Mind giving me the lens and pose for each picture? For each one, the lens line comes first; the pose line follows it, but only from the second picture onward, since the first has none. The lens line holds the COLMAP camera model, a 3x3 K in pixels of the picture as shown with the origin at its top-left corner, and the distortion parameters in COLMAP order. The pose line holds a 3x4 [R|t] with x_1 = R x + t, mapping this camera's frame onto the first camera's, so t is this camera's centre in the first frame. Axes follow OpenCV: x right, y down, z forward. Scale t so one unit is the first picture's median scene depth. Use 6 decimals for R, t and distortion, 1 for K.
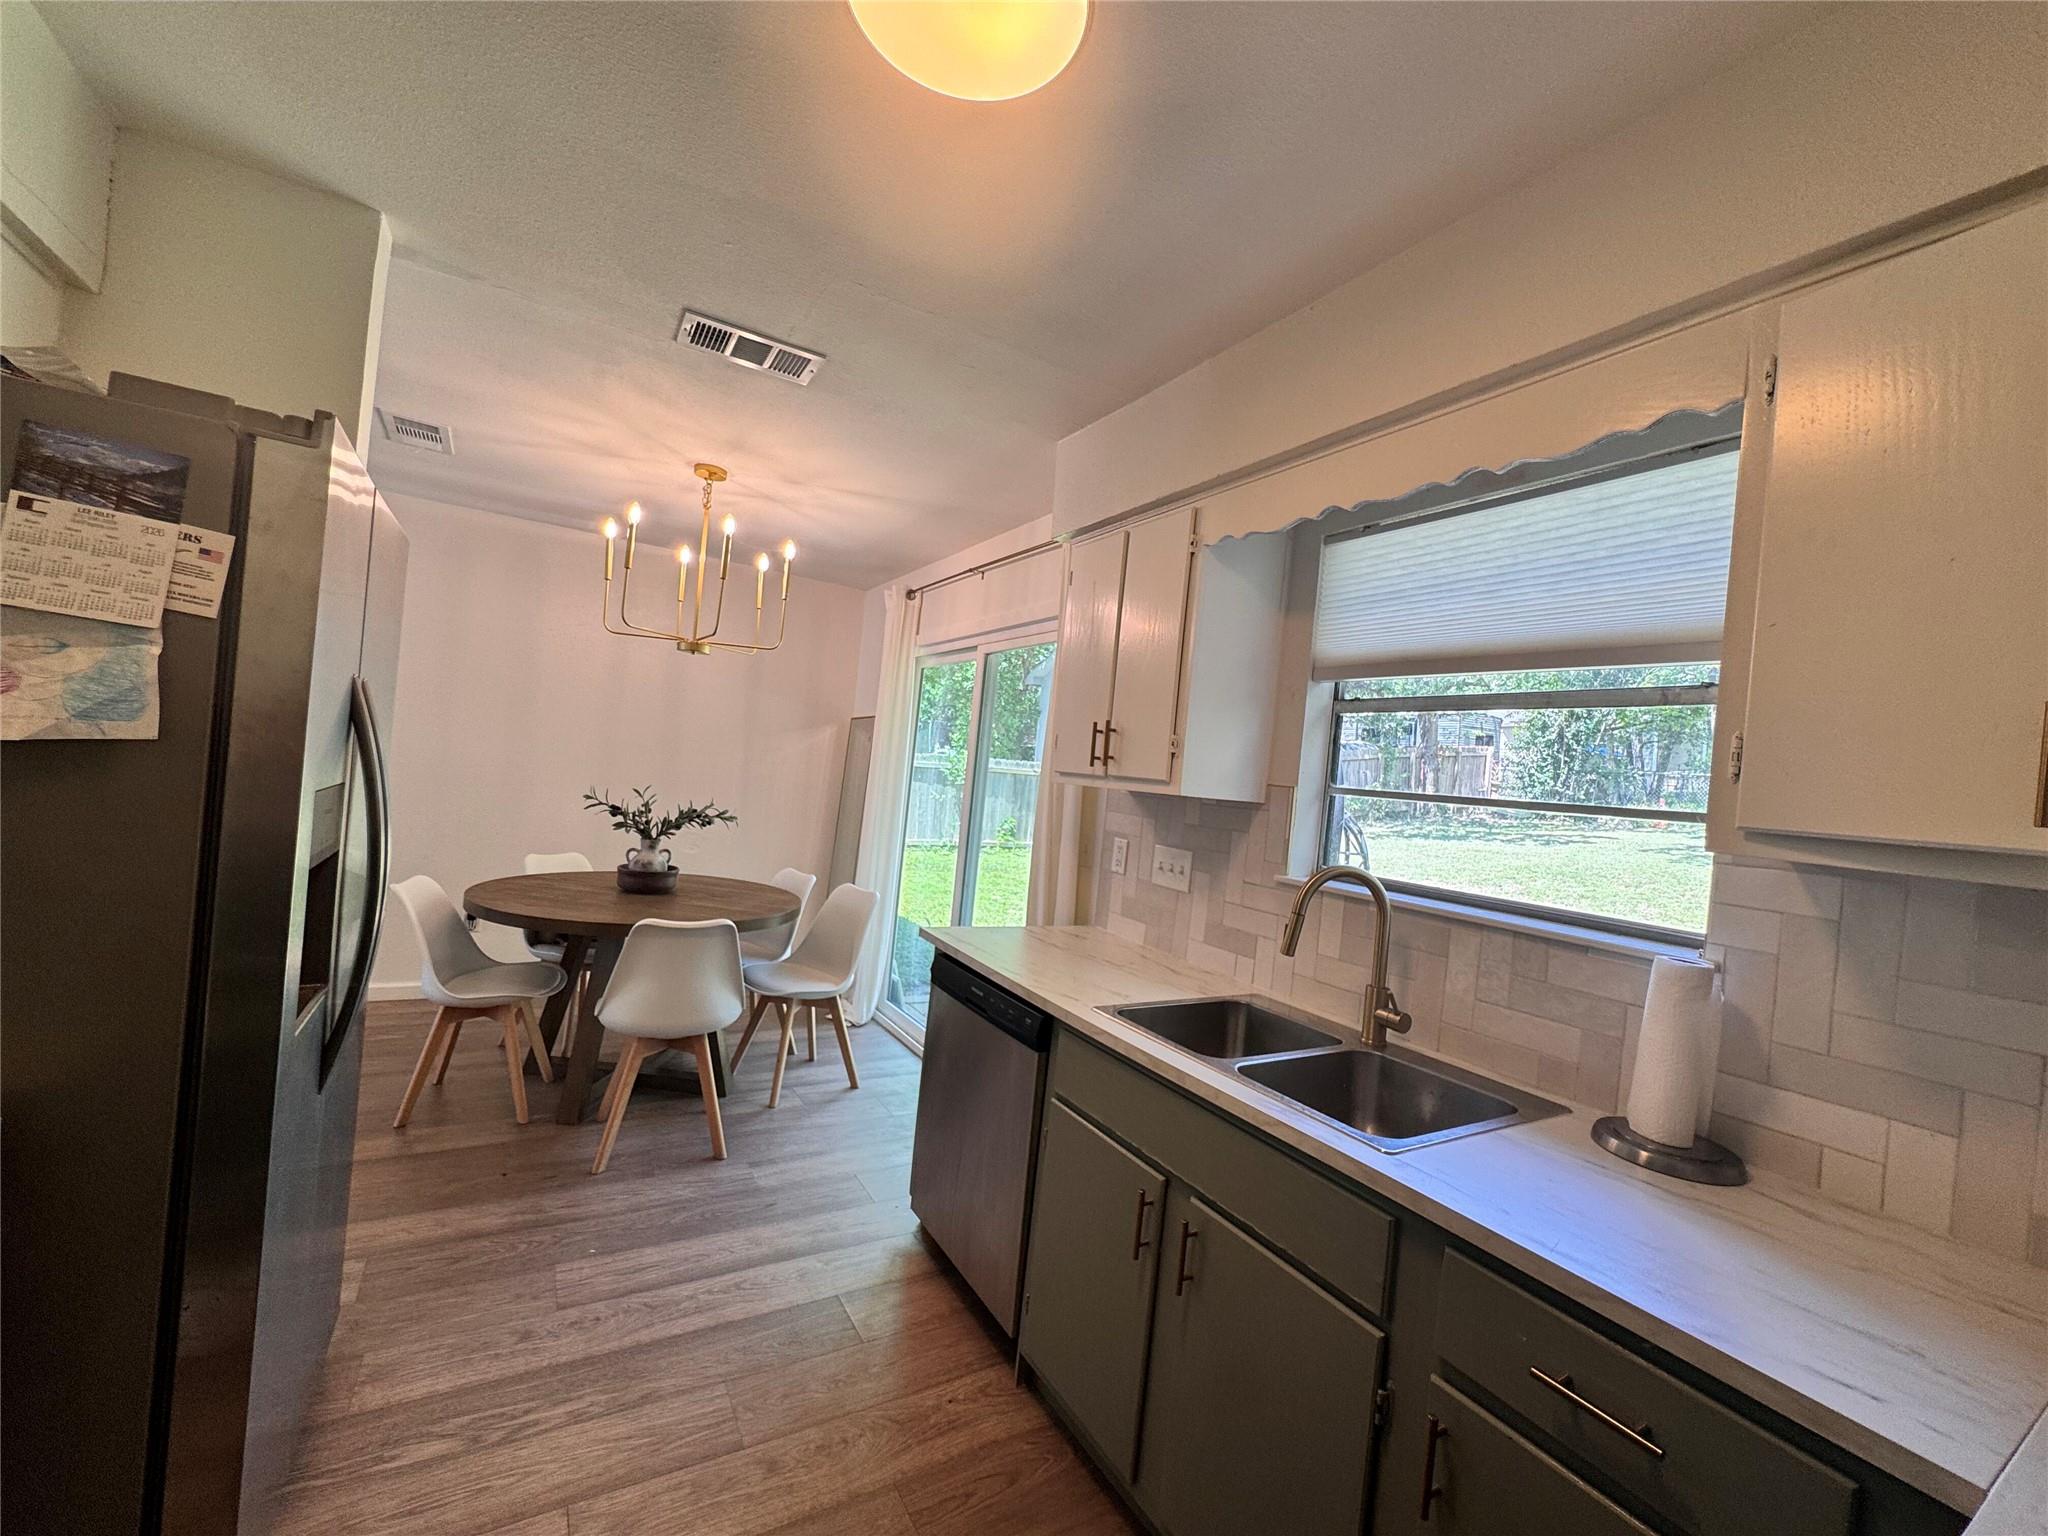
lens RADIAL K [[827.9, 0, 1028.4], [0, 827.9, 776.3], [0, 0, 1]] dist [-0.001859, 0.000326]
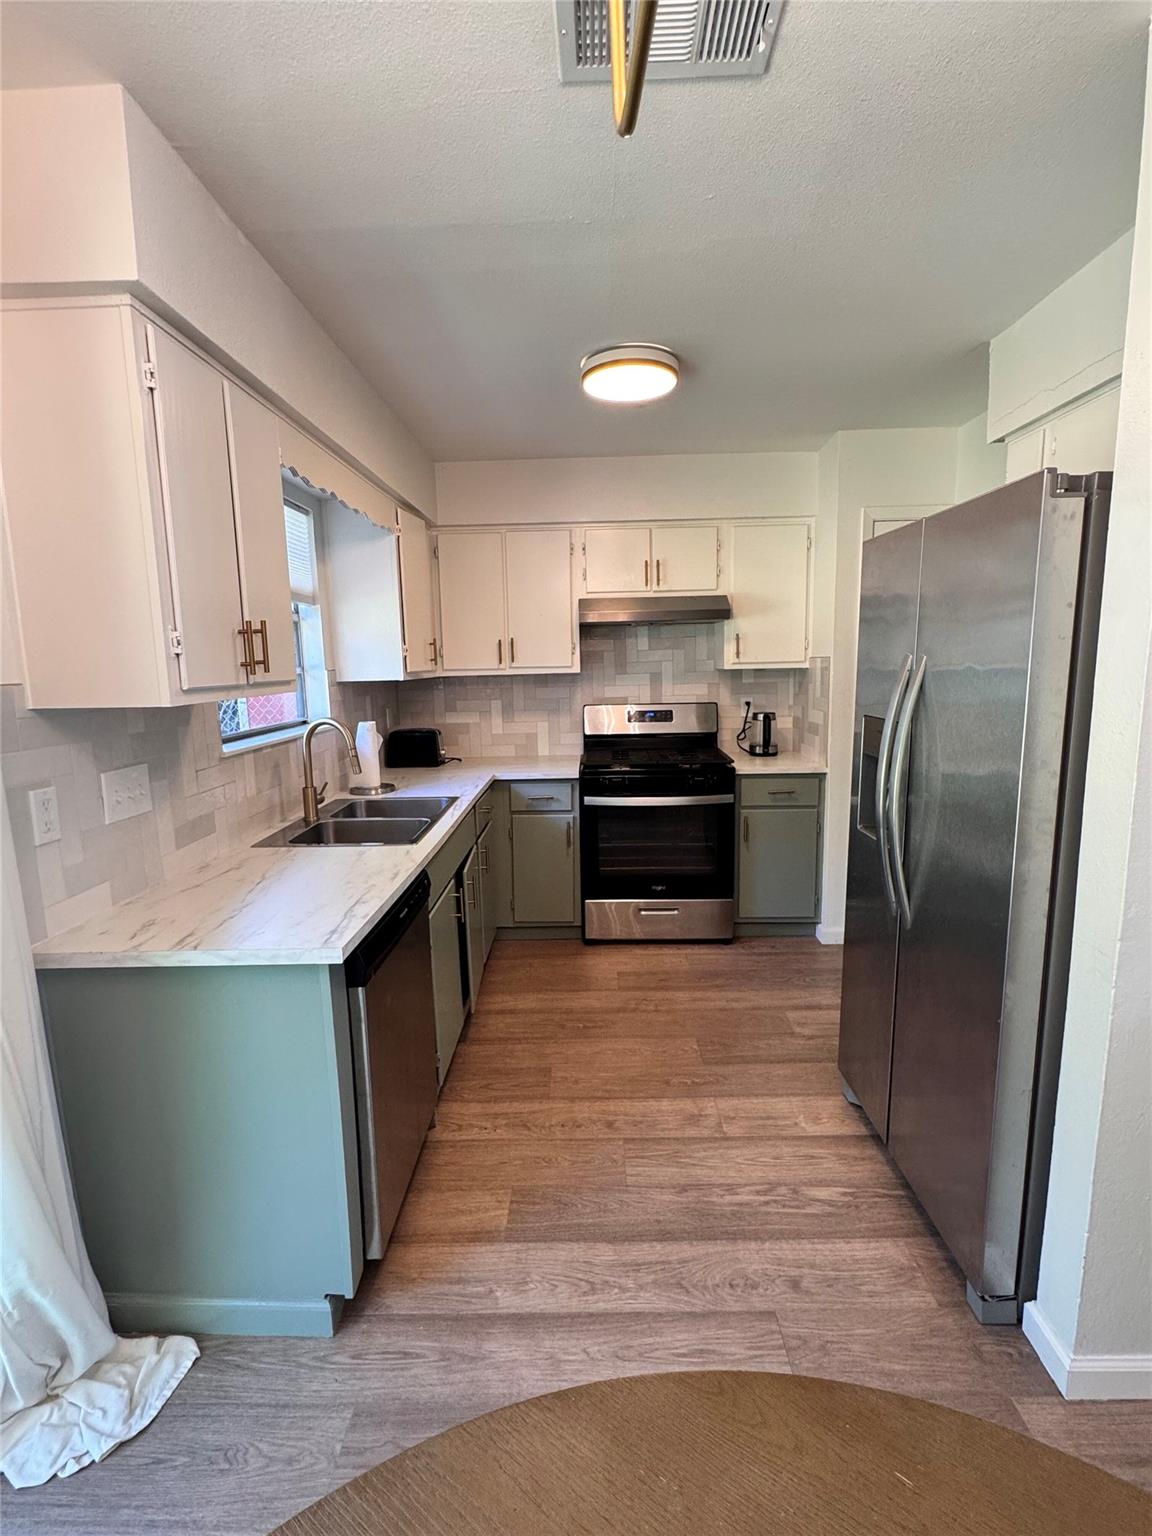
lens RADIAL K [[722.8, 0, 576.4], [0, 722.8, 769.9], [0, 0, 1]] dist [0.001657, -0.000017]
pose [[-0.845957, -0.160636, 0.508480, -0.651060], [-0.061956, 0.976699, 0.205477, -0.097698], [-0.529639, 0.142322, -0.836198, 1.599764]]
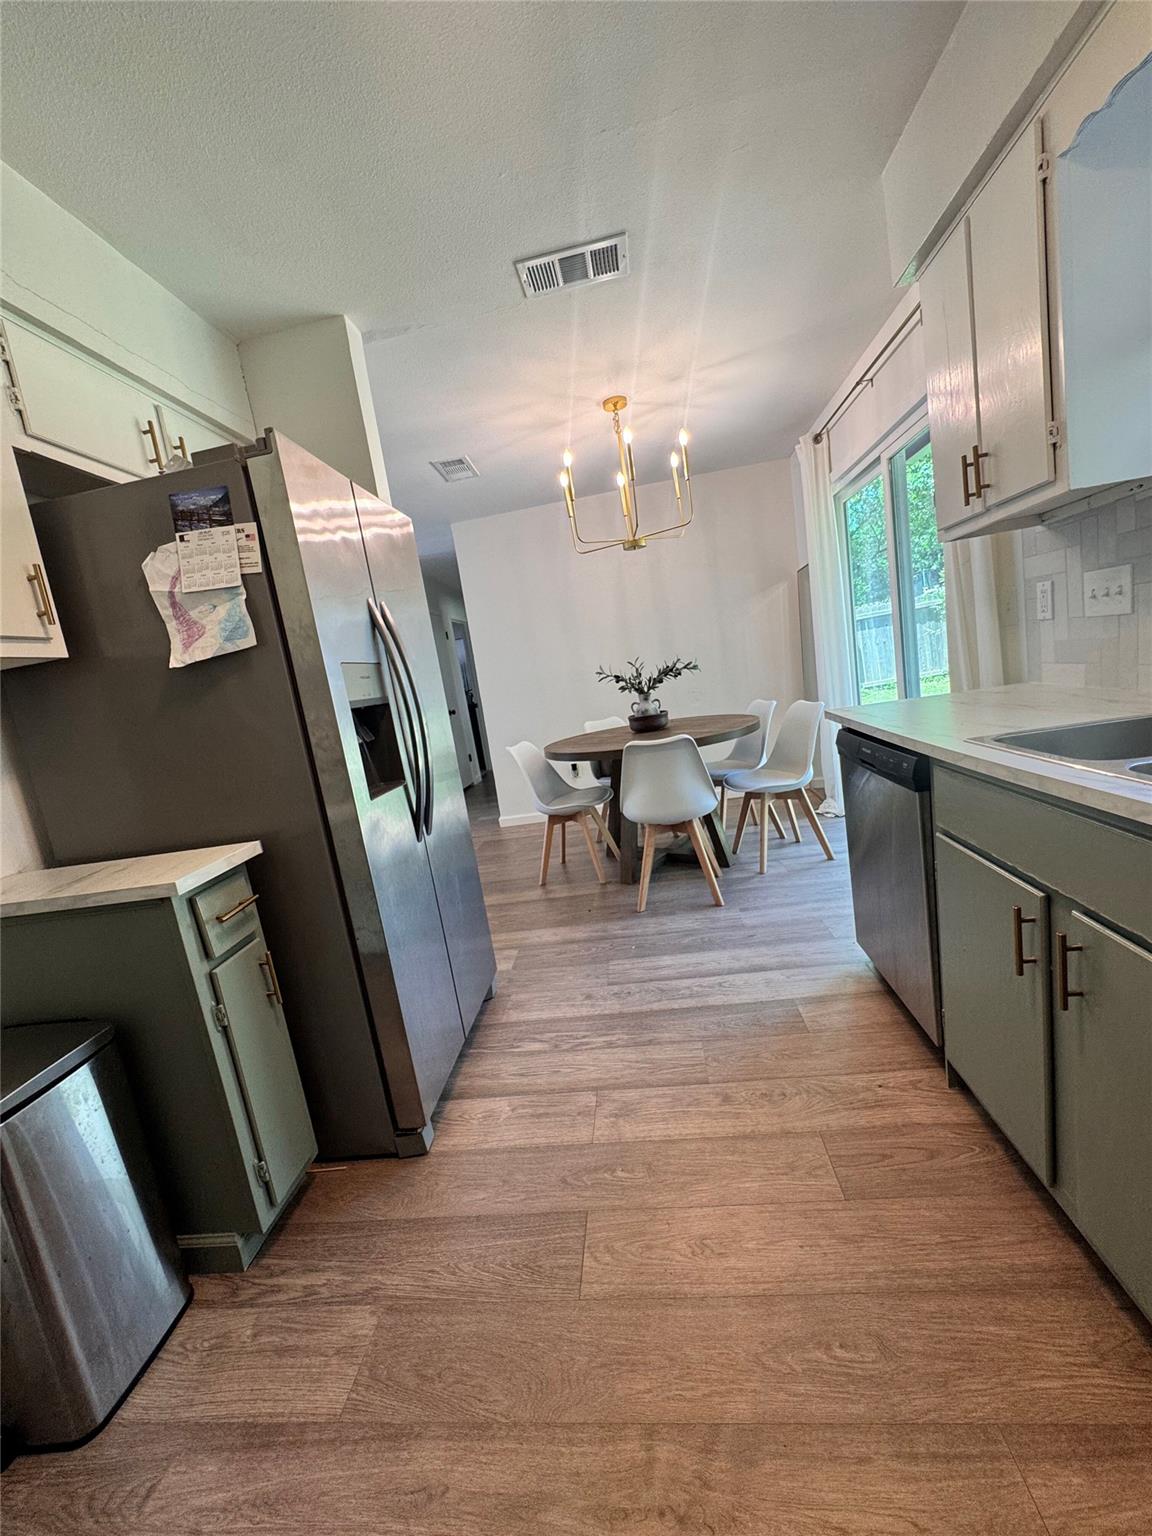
lens RADIAL K [[620.9, 0, 569.8], [0, 620.9, 770.6], [0, 0, 1]] dist [-0.001859, 0.000326]
pose [[0.766187, -0.122058, -0.630919, 0.151277], [0.229731, 0.968940, 0.091534, 0.122009], [0.600151, -0.215074, 0.770430, 0.134384]]
